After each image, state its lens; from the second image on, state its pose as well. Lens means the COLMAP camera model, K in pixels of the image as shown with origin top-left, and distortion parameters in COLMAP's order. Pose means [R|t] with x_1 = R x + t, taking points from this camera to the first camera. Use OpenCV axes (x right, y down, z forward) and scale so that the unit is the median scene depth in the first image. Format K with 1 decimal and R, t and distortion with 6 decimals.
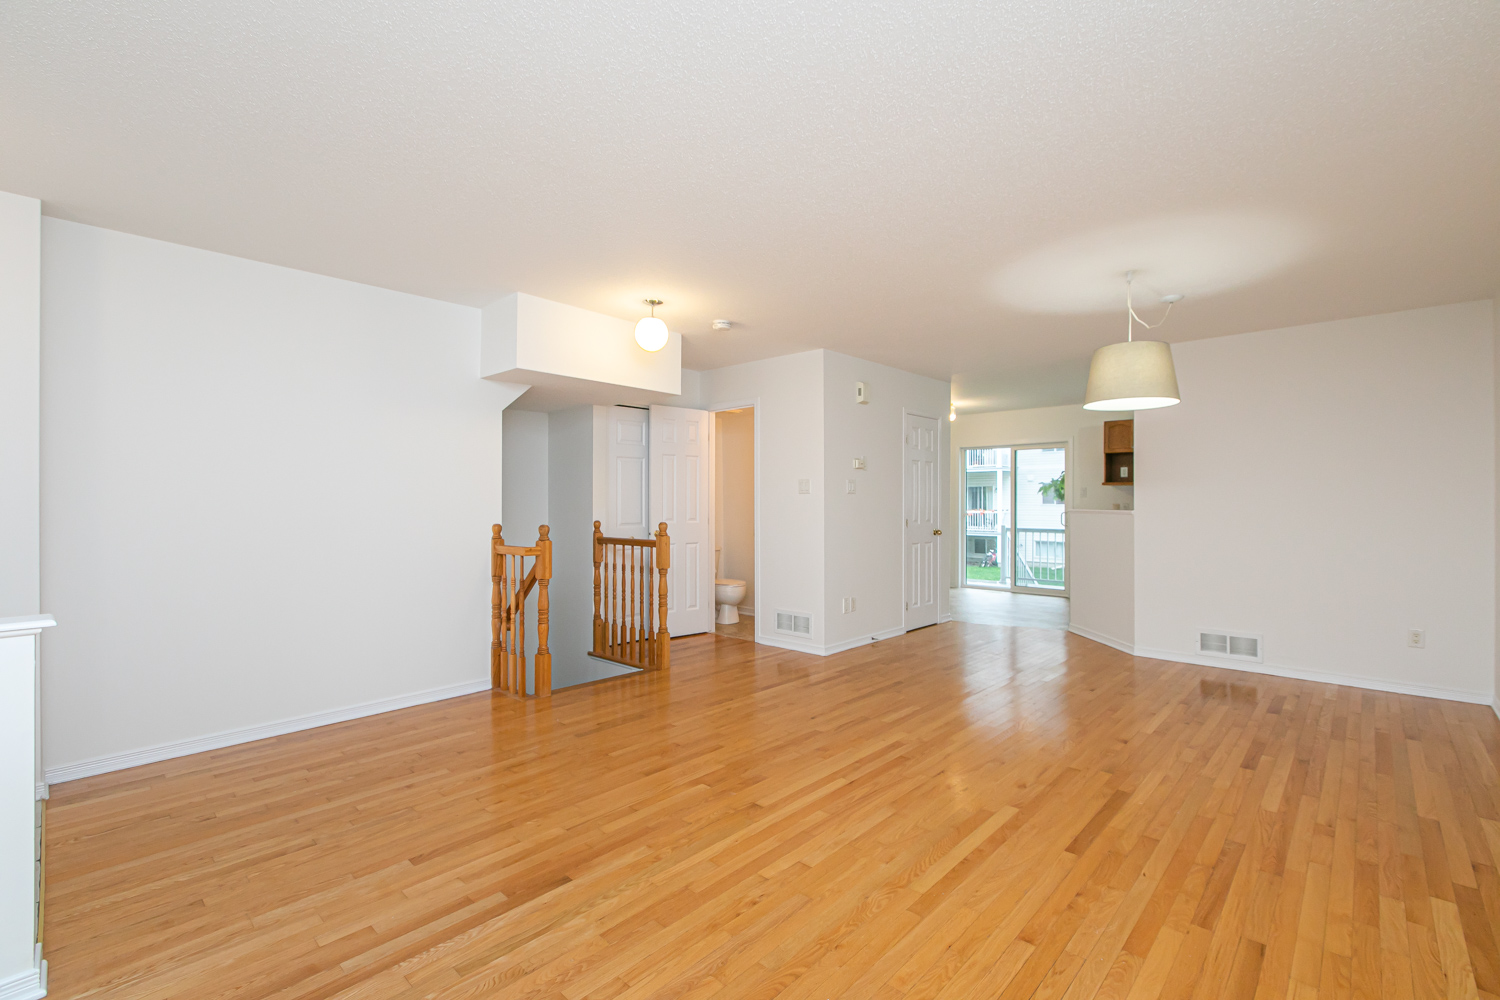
lens RADIAL K [[679.5, 0, 749.9], [0, 679.5, 504.1], [0, 0, 1]] dist [0.001406, -0.001317]
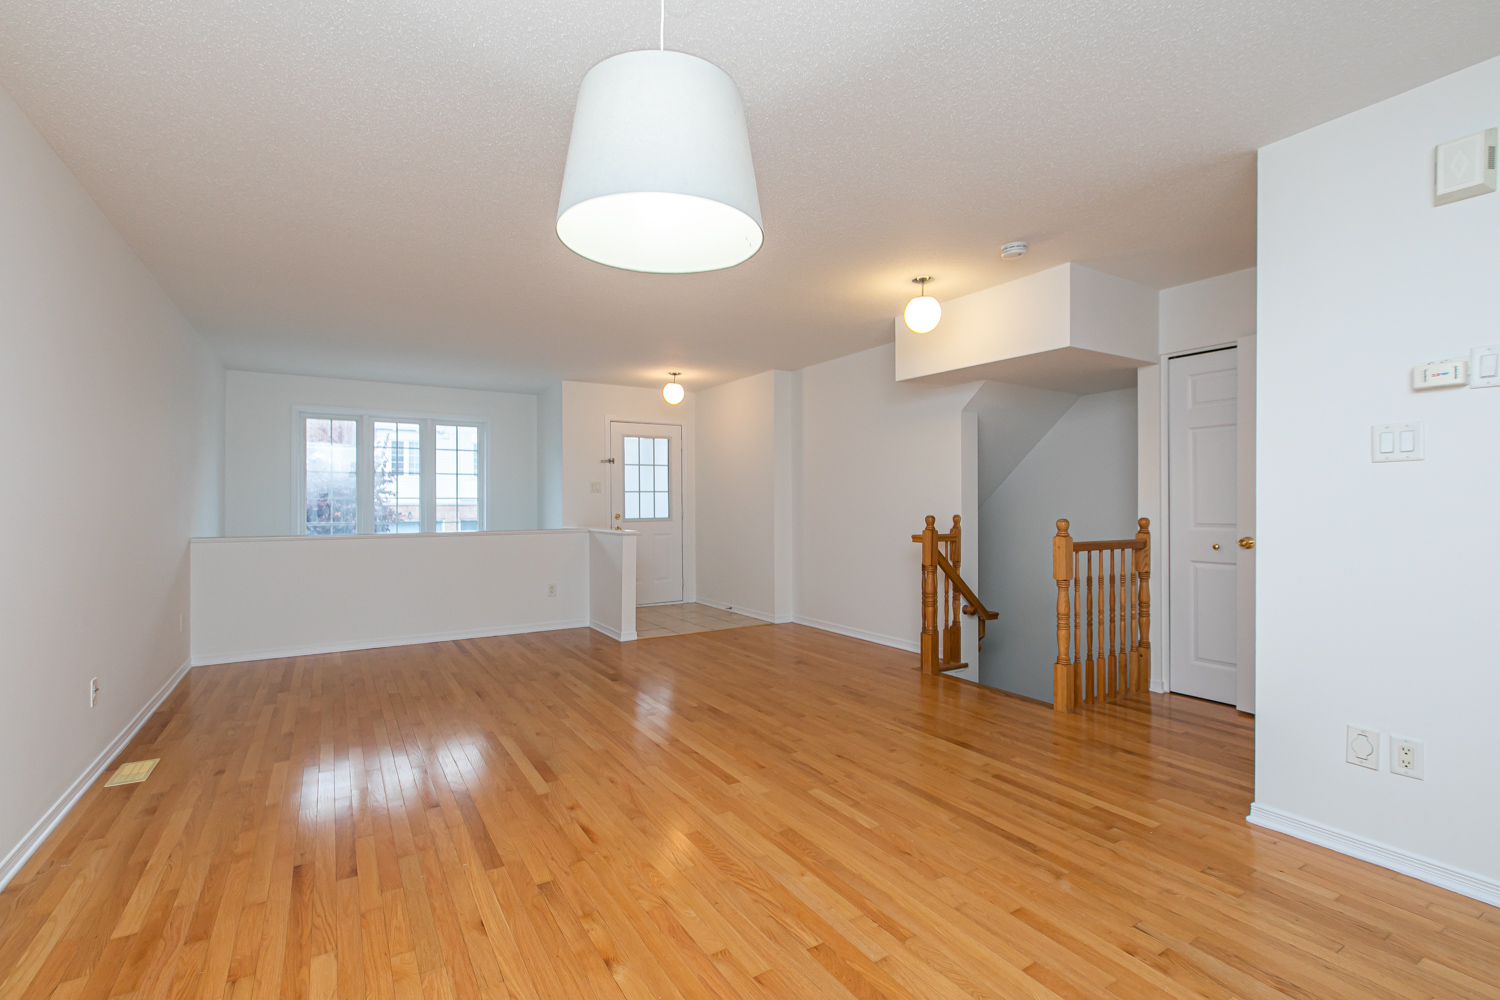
lens RADIAL K [[679.5, 0, 750.1], [0, 679.5, 500.9], [0, 0, 1]] dist [0.001406, -0.001317]
pose [[-0.275867, -0.004501, -0.961185, 1.243751], [-0.002889, 0.999988, -0.003853, 0.013420], [0.961192, 0.001714, -0.275877, 1.529267]]
